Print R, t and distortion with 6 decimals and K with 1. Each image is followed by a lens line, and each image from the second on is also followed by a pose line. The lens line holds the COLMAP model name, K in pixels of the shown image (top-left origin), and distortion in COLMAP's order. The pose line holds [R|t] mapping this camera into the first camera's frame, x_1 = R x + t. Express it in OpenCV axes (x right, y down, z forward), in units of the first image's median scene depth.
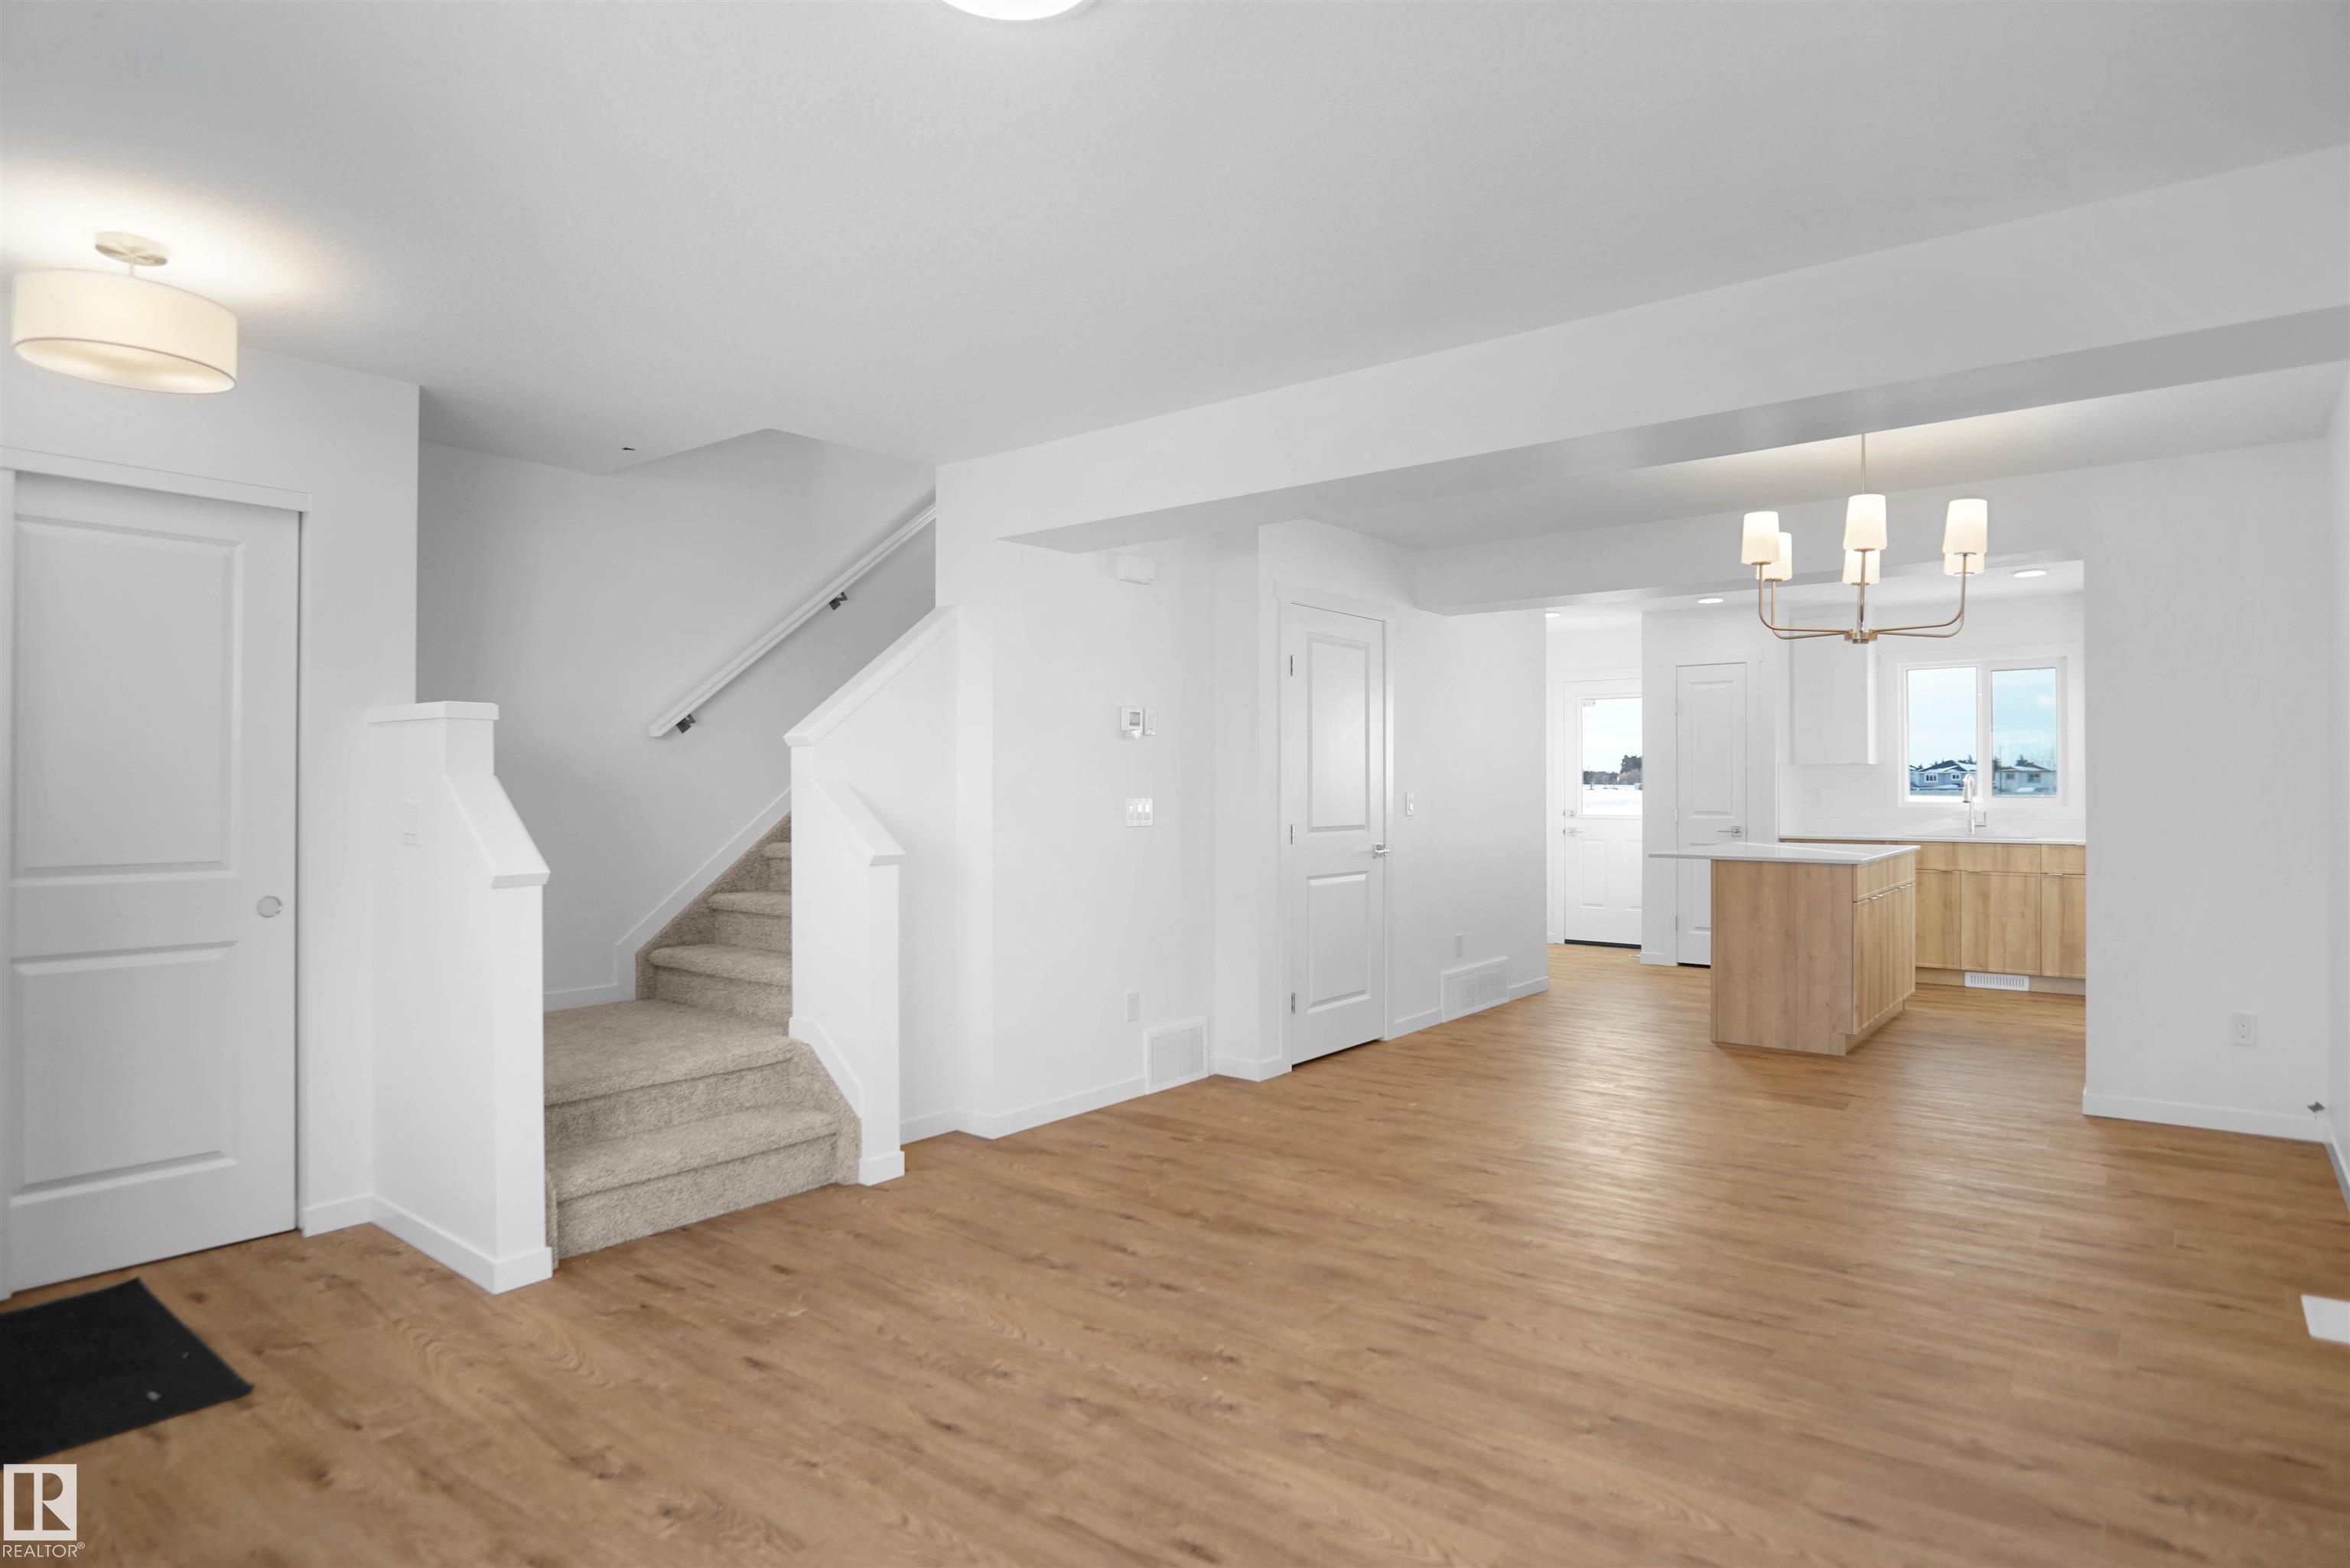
lens RADIAL K [[1278.5, 0, 1193.1], [0, 1278.5, 779.0], [0, 0, 1]] dist [-0.034445, 0.008503]
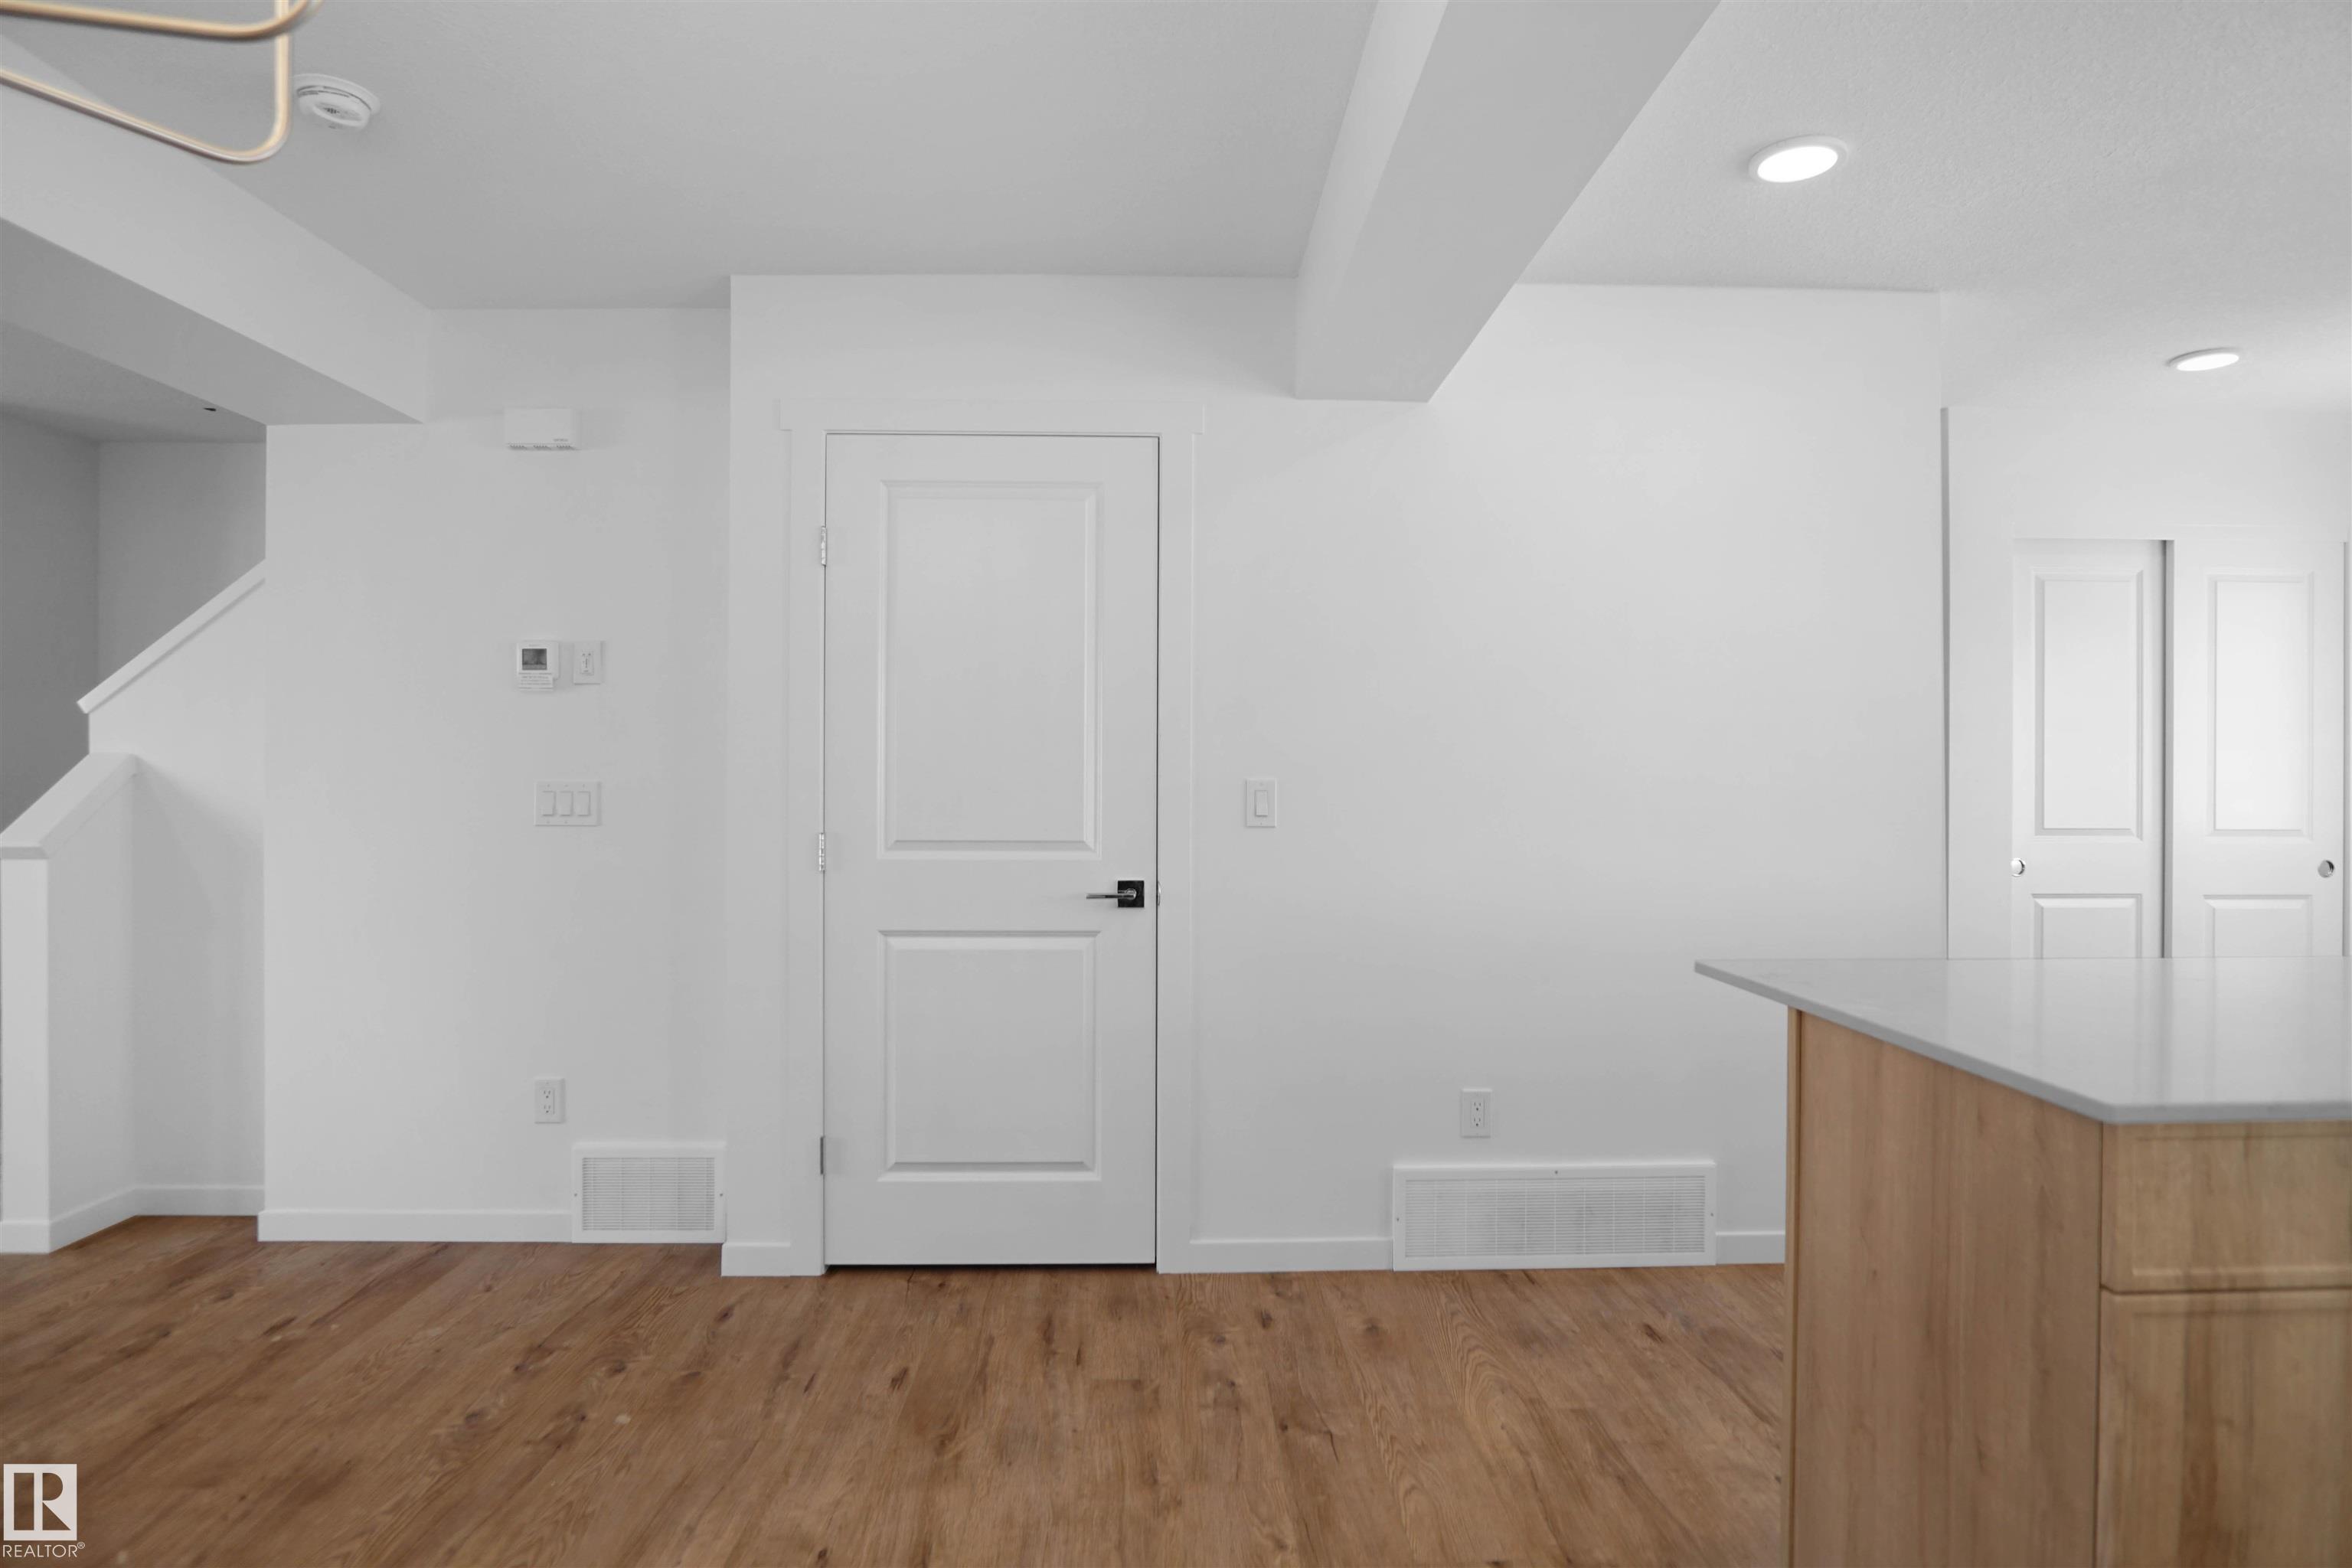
lens RADIAL K [[1279.7, 0, 1194.1], [0, 1279.7, 778.9], [0, 0, 1]] dist [-0.034445, 0.008503]
pose [[0.650846, 0.006492, -0.759182, 0.908945], [-0.003100, 0.999978, 0.005893, 0.011729], [0.759203, -0.001482, 0.650852, 1.147893]]
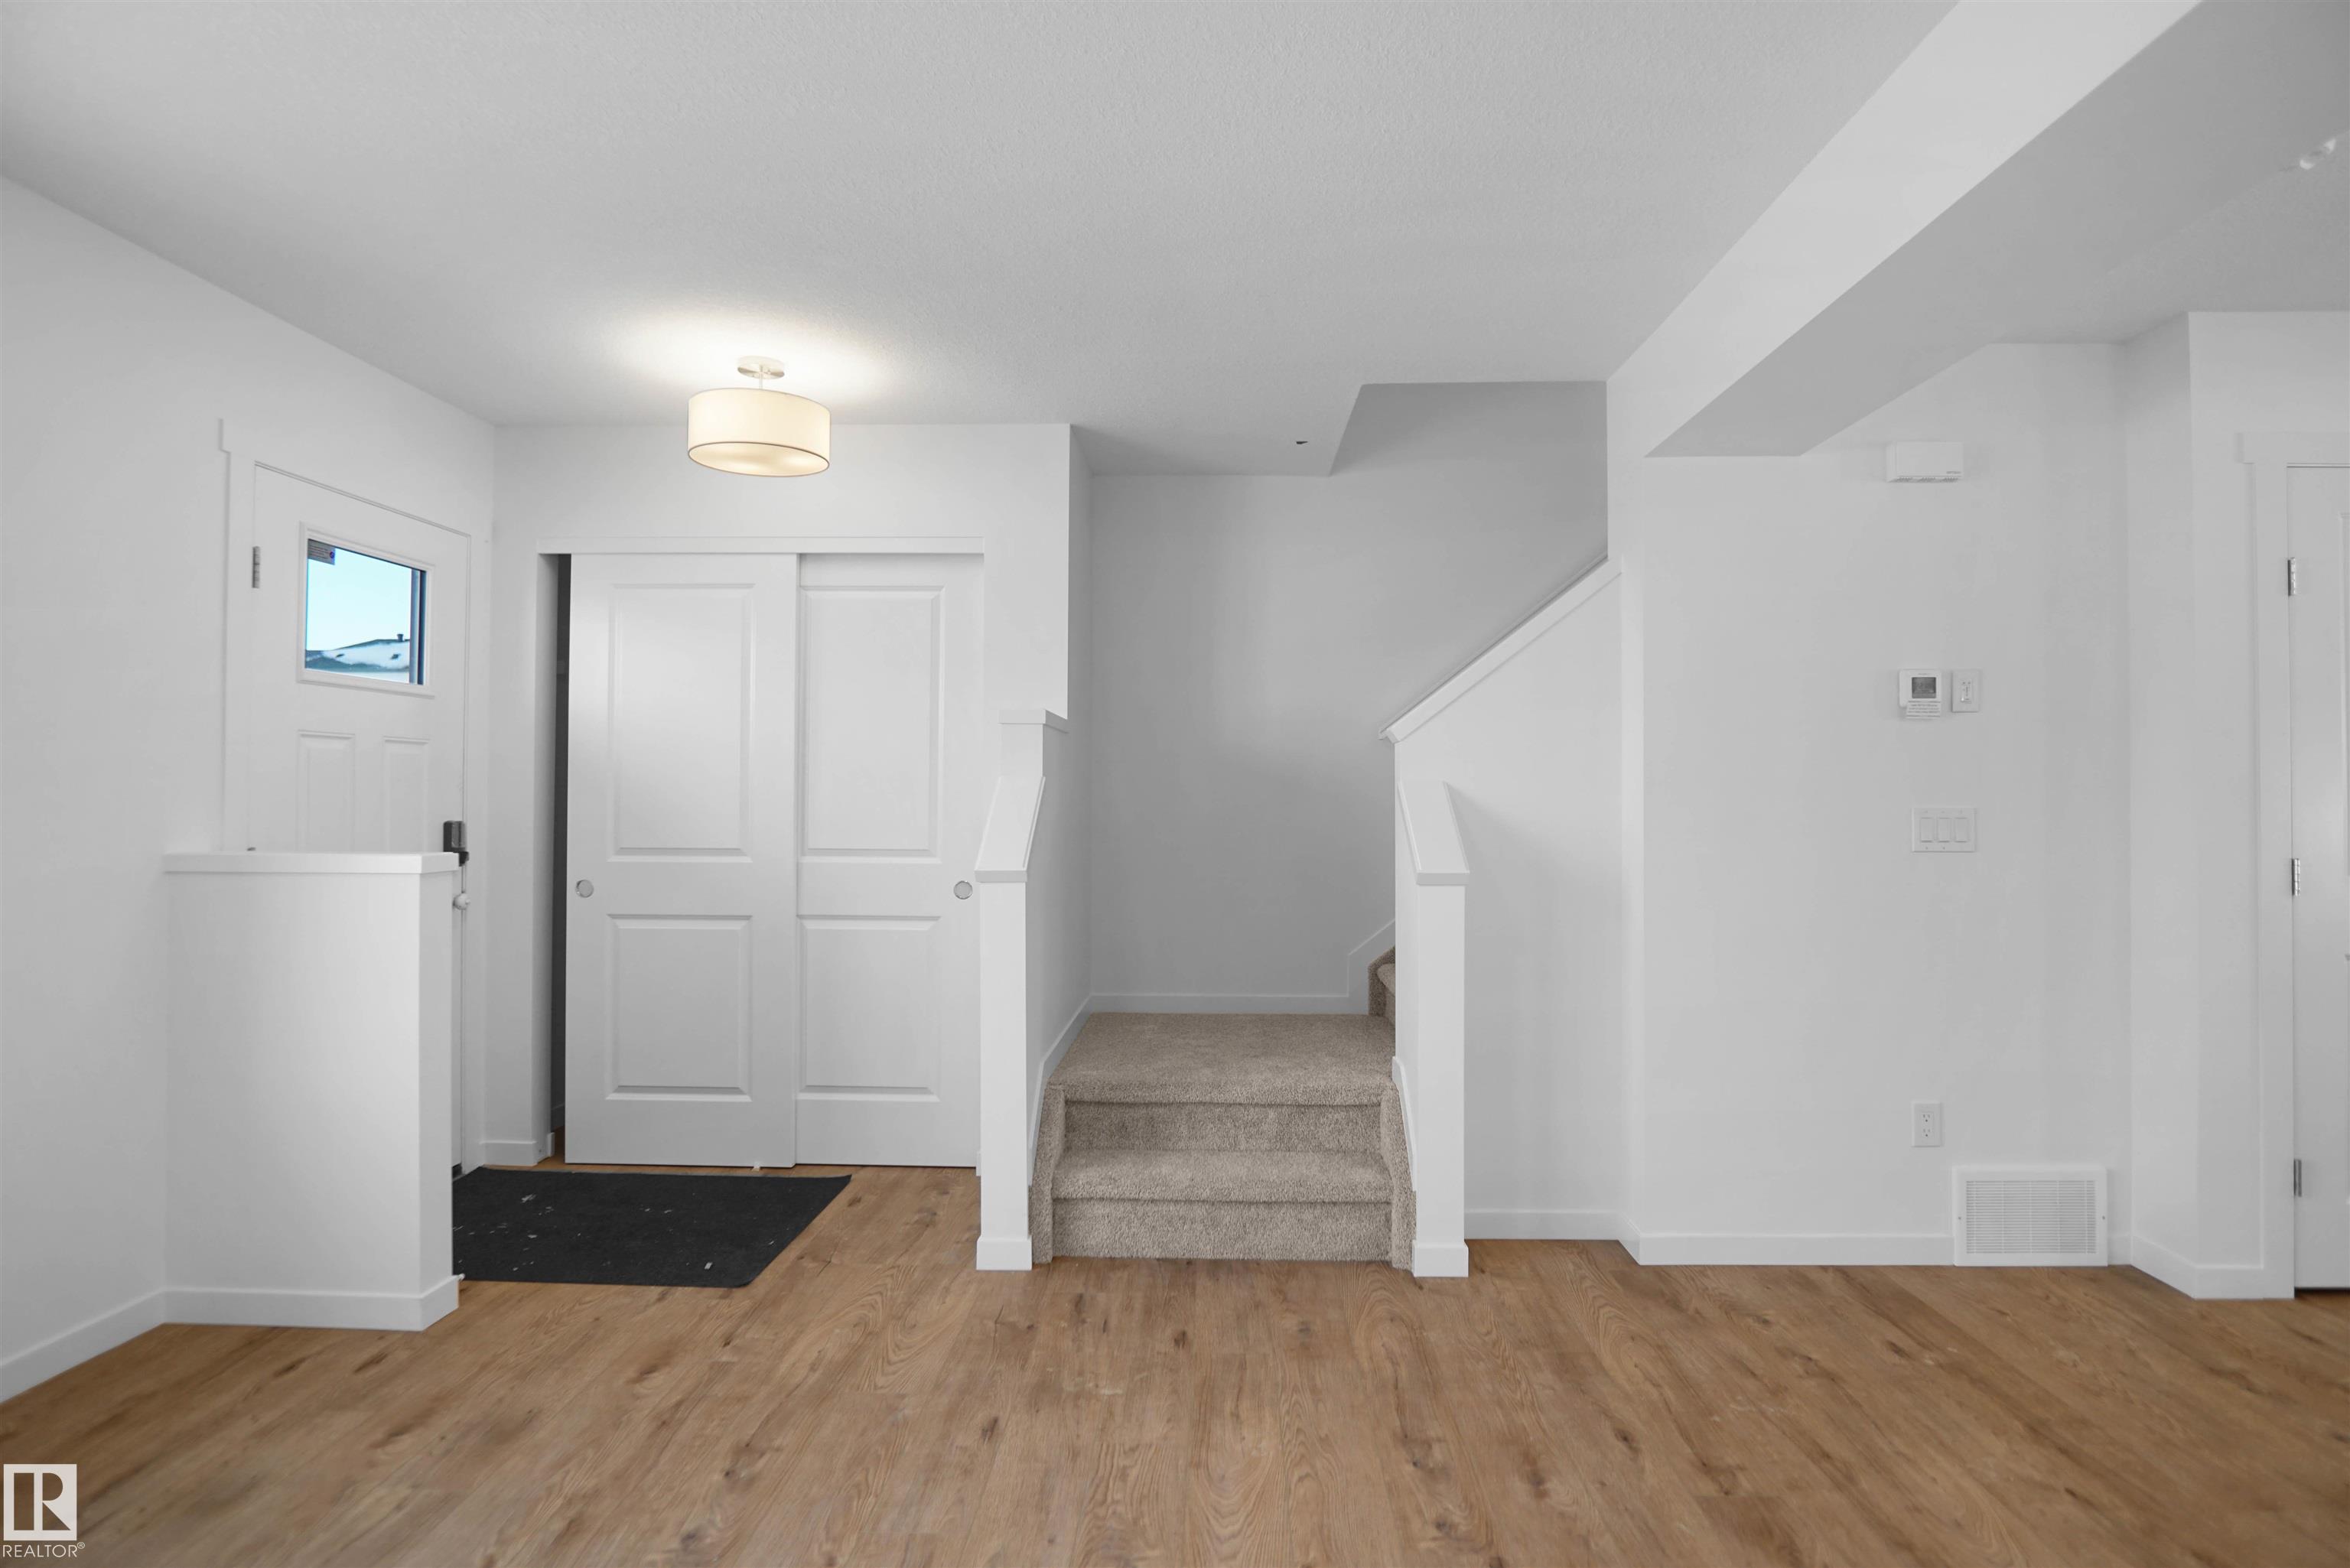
lens RADIAL K [[1278.5, 0, 1193.1], [0, 1278.5, 779.0], [0, 0, 1]] dist [-0.034445, 0.008503]
pose [[0.601910, -0.008244, -0.798521, 0.339775], [-0.000171, 0.999945, -0.010452, 0.008909], [0.798564, 0.006428, 0.601876, 0.422429]]
